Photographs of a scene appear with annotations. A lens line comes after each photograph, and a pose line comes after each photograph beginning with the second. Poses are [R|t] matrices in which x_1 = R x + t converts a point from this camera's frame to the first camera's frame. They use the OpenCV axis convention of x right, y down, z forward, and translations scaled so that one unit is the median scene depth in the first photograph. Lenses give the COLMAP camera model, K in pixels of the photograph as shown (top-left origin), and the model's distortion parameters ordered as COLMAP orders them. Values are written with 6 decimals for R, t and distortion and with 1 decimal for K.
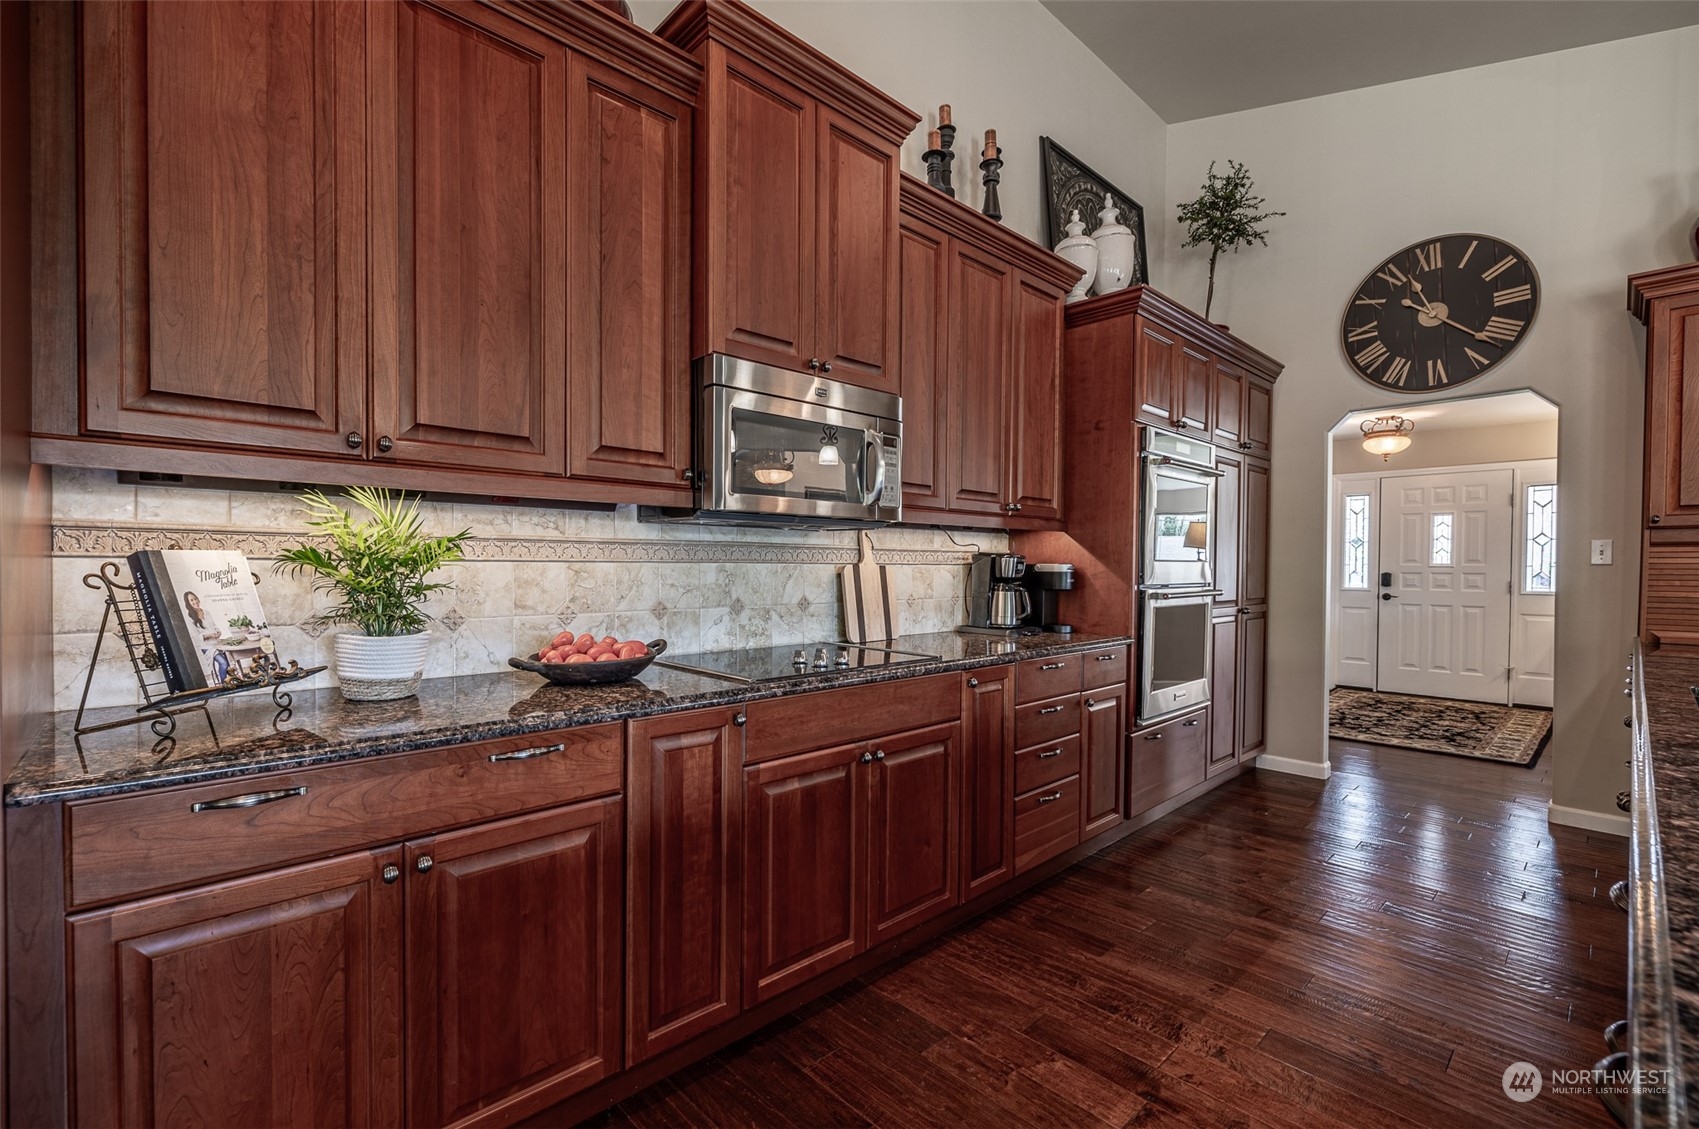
lens RADIAL K [[734.9, 0, 824.2], [0, 734.9, 580.3], [0, 0, 1]] dist [-0.000135, 0.000424]
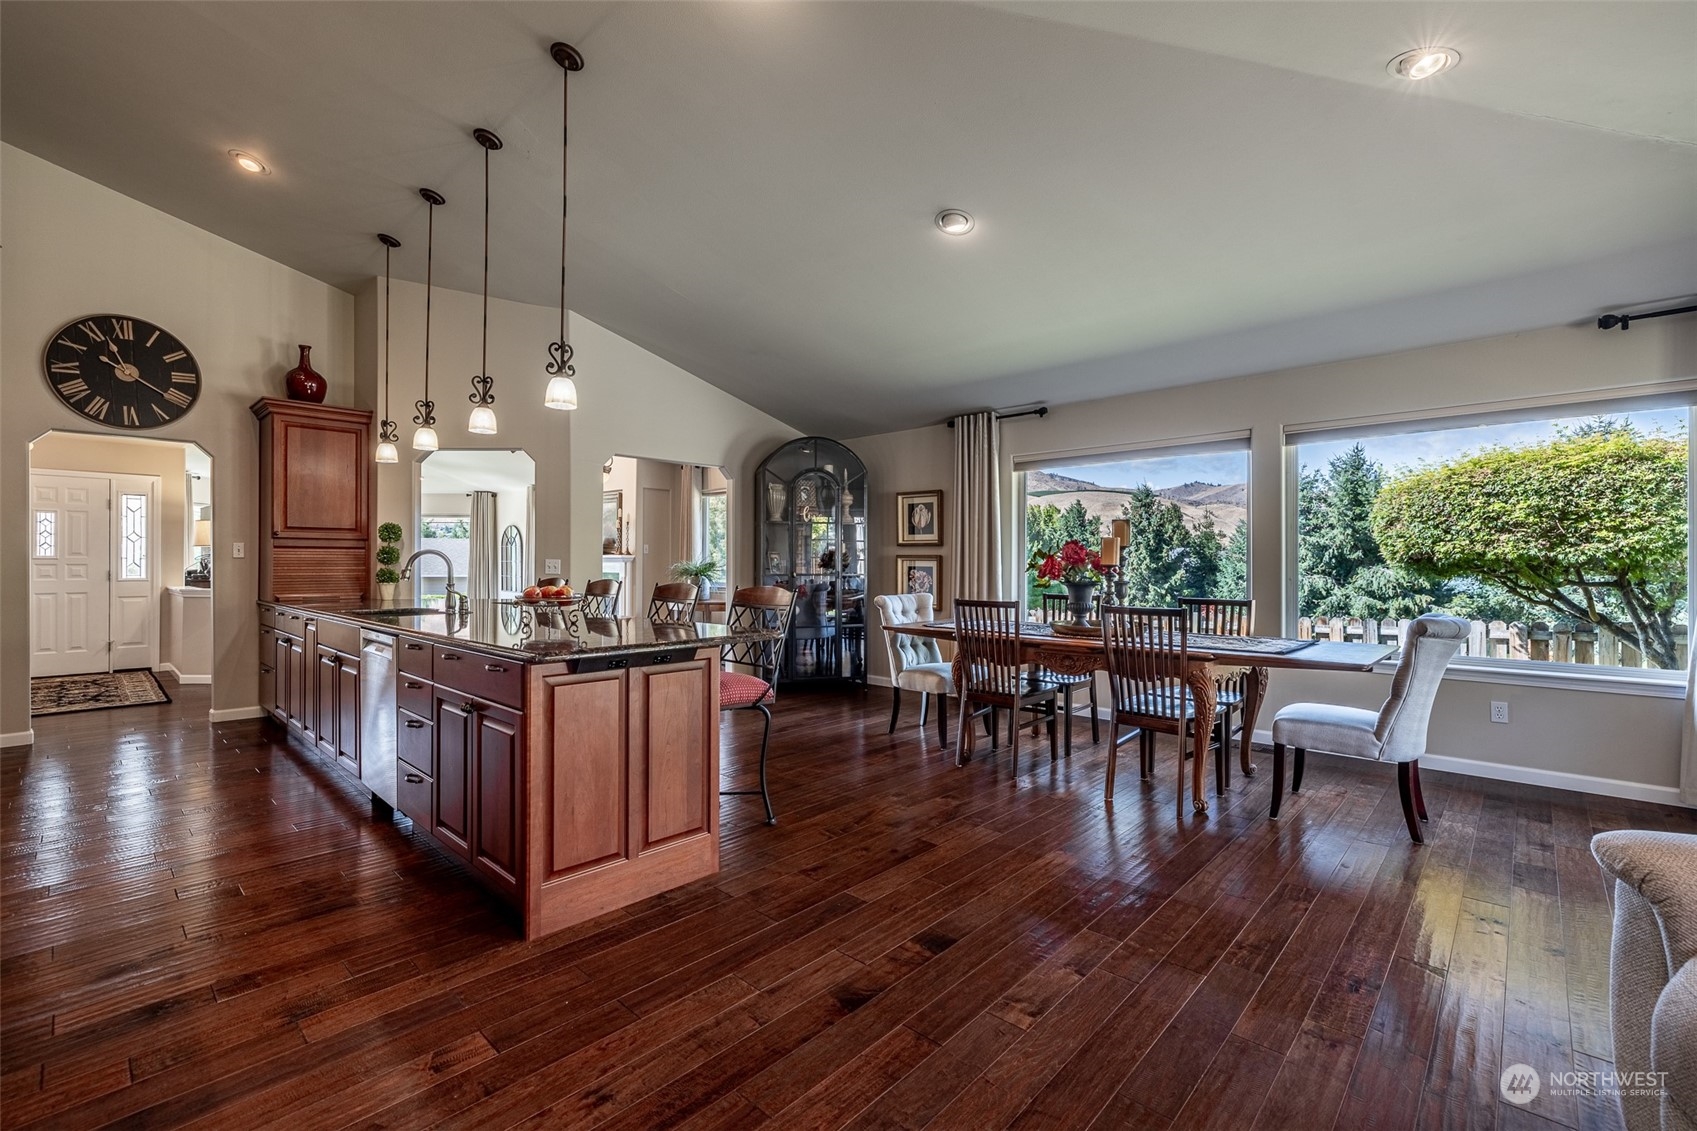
lens RADIAL K [[732.8, 0, 836.9], [0, 732.8, 559.1], [0, 0, 1]] dist [-0.001248, -0.000165]
pose [[-0.069234, -0.000528, 0.997600, -0.690902], [0.017865, 0.999839, 0.001769, 0.002540], [-0.997440, 0.017945, -0.069214, -0.232062]]
